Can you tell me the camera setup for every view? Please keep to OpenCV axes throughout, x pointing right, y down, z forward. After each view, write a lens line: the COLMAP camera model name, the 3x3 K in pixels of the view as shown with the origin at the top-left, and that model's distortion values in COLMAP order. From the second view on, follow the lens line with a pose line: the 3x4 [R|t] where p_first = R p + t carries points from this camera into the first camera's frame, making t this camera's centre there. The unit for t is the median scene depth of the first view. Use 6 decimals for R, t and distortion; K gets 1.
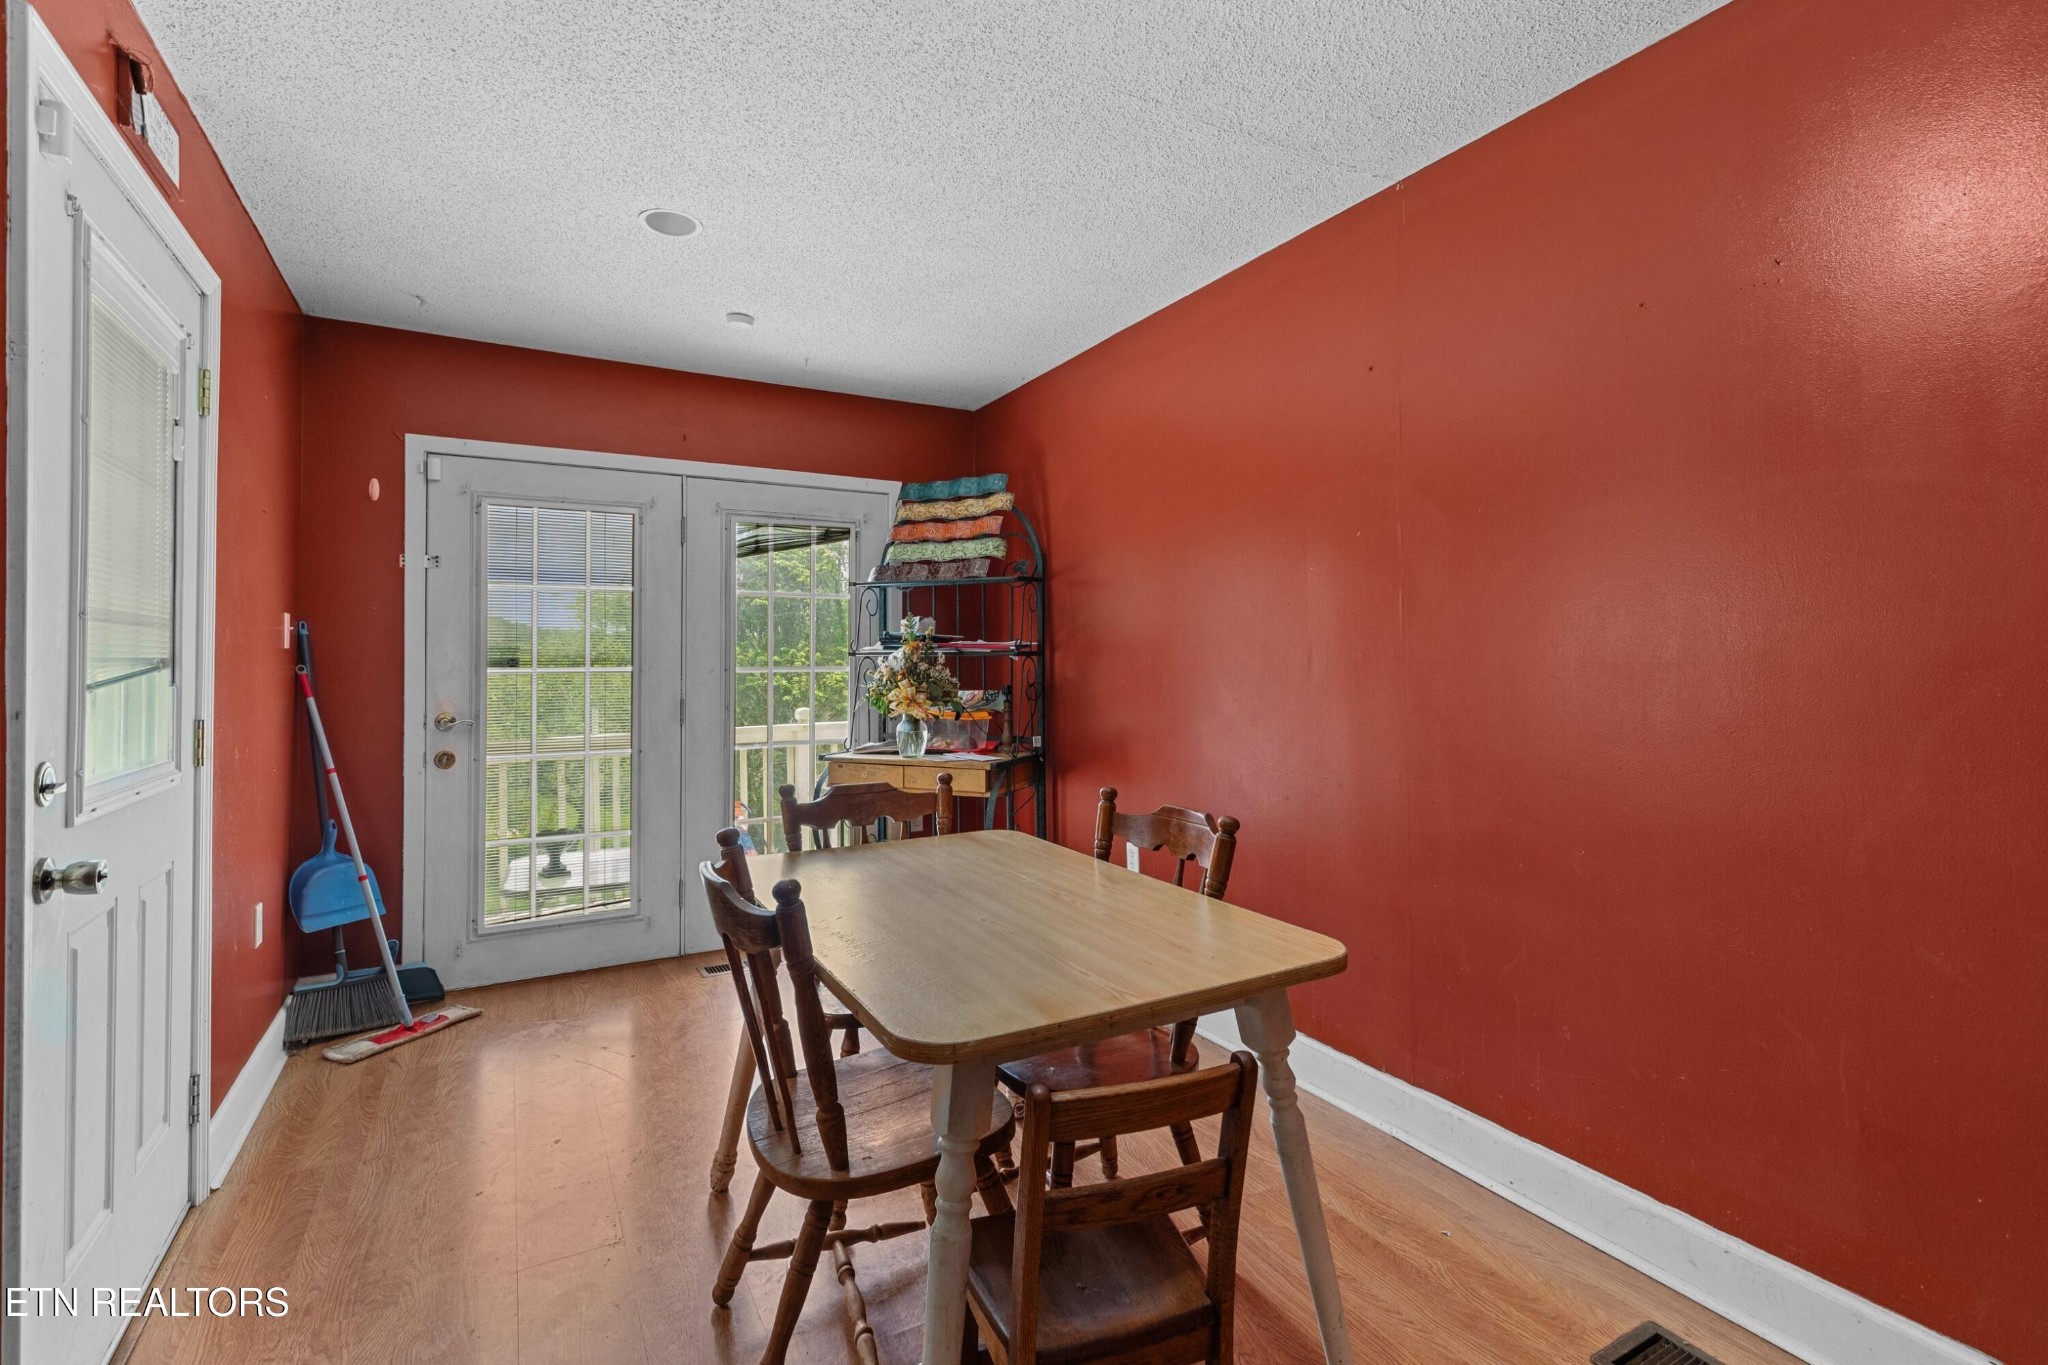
lens RADIAL K [[923.0, 0, 1021.4], [0, 923.0, 673.5], [0, 0, 1]] dist [-0.004952, -0.000441]
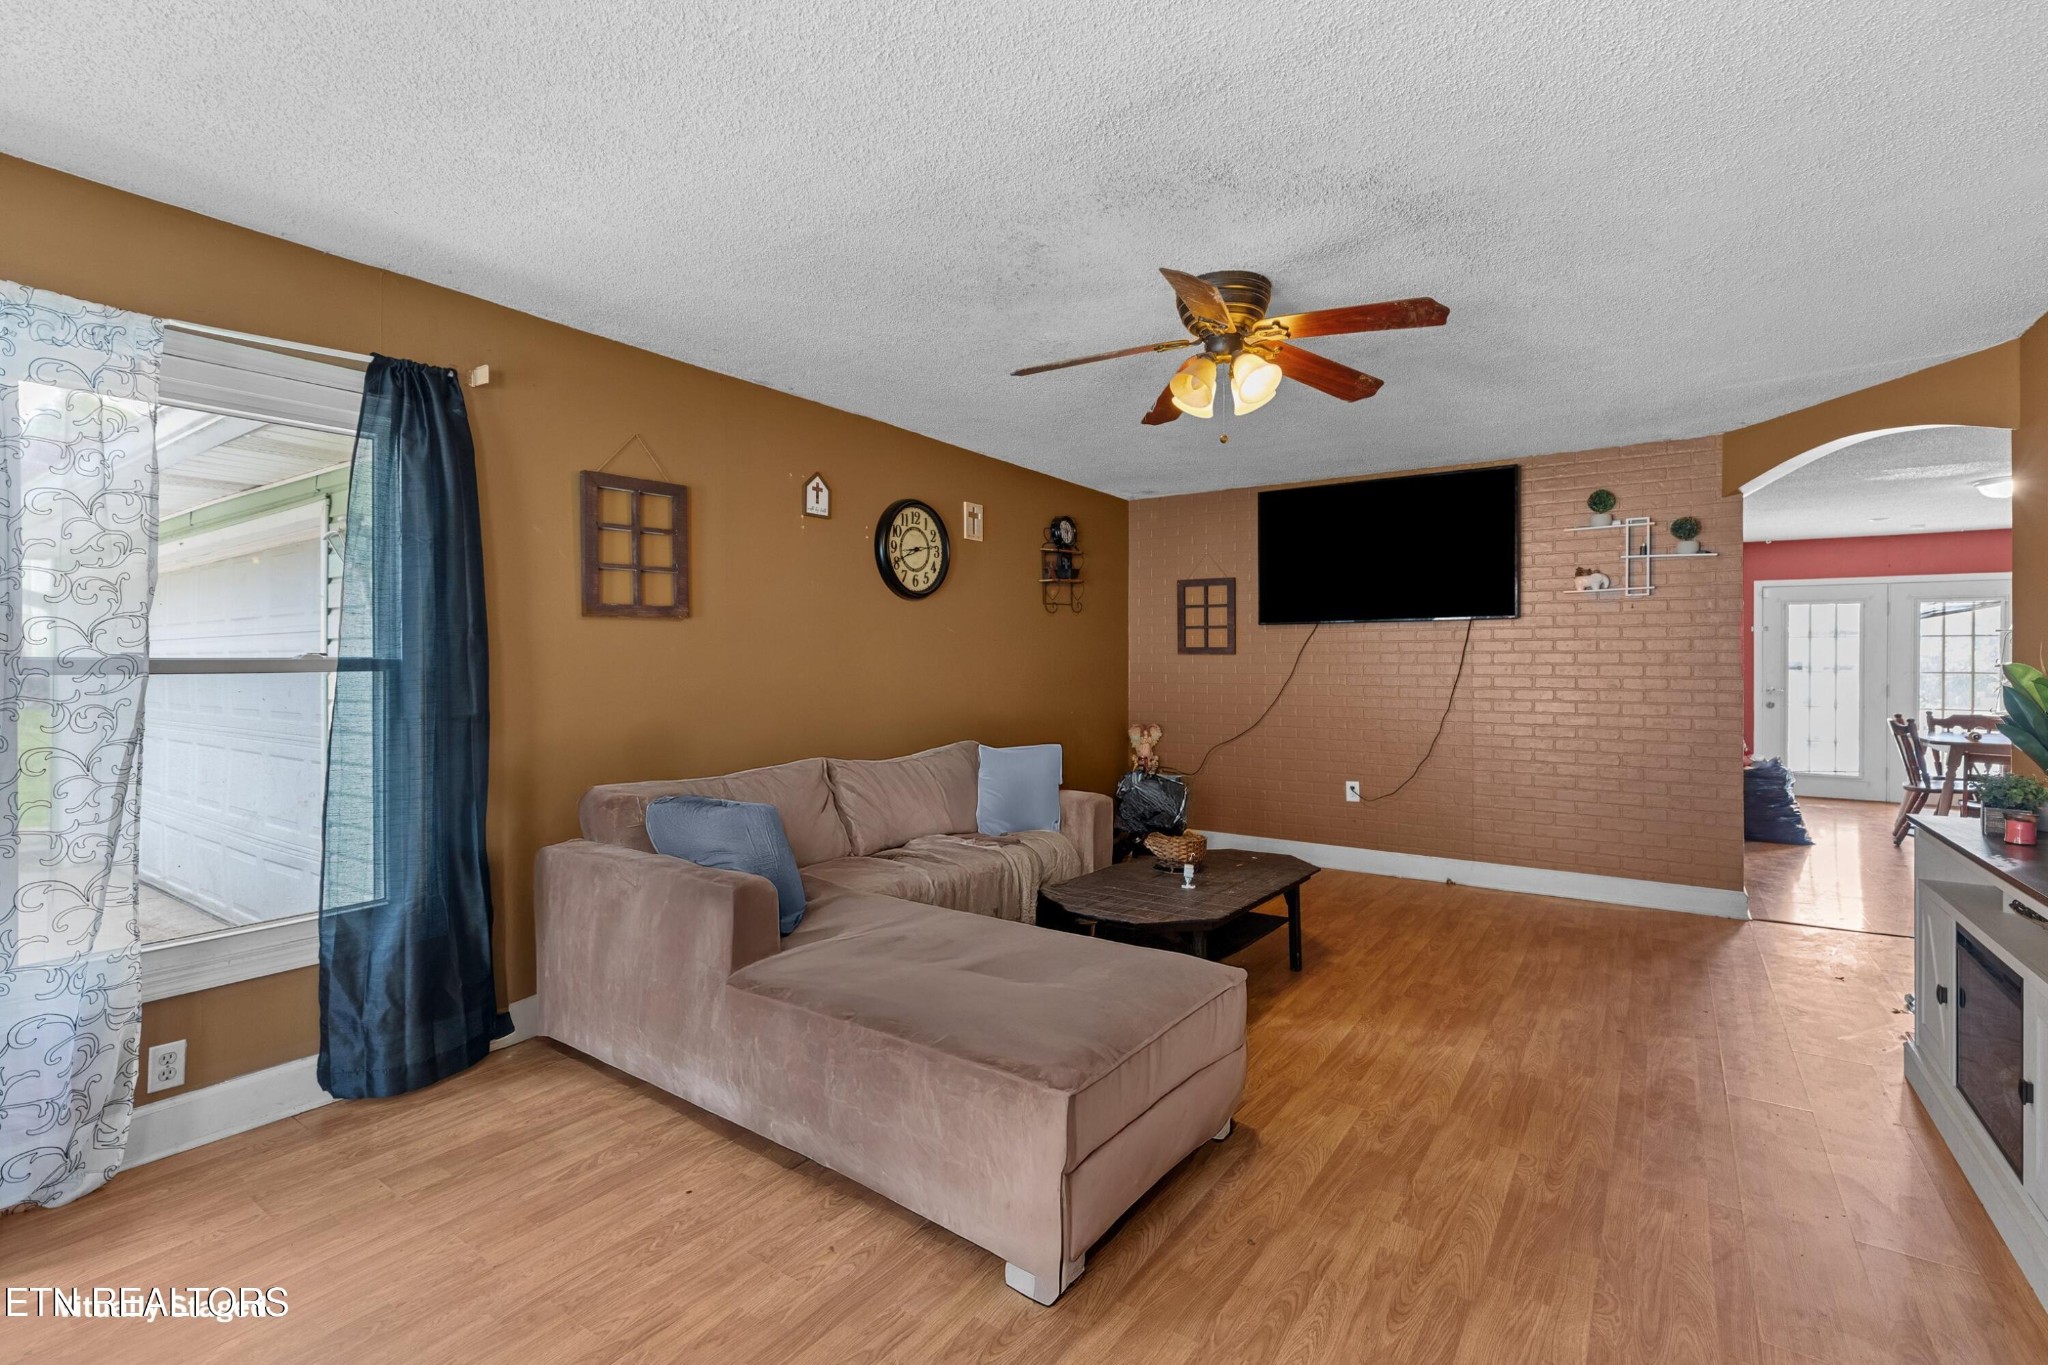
lens RADIAL K [[923.0, 0, 1020.3], [0, 923.0, 669.9], [0, 0, 1]] dist [-0.004952, -0.000441]
pose [[0.436527, 0.005719, -0.899673, 0.765815], [-0.000168, 0.999980, 0.006276, -0.022138], [0.899691, -0.002589, 0.436519, -1.992333]]
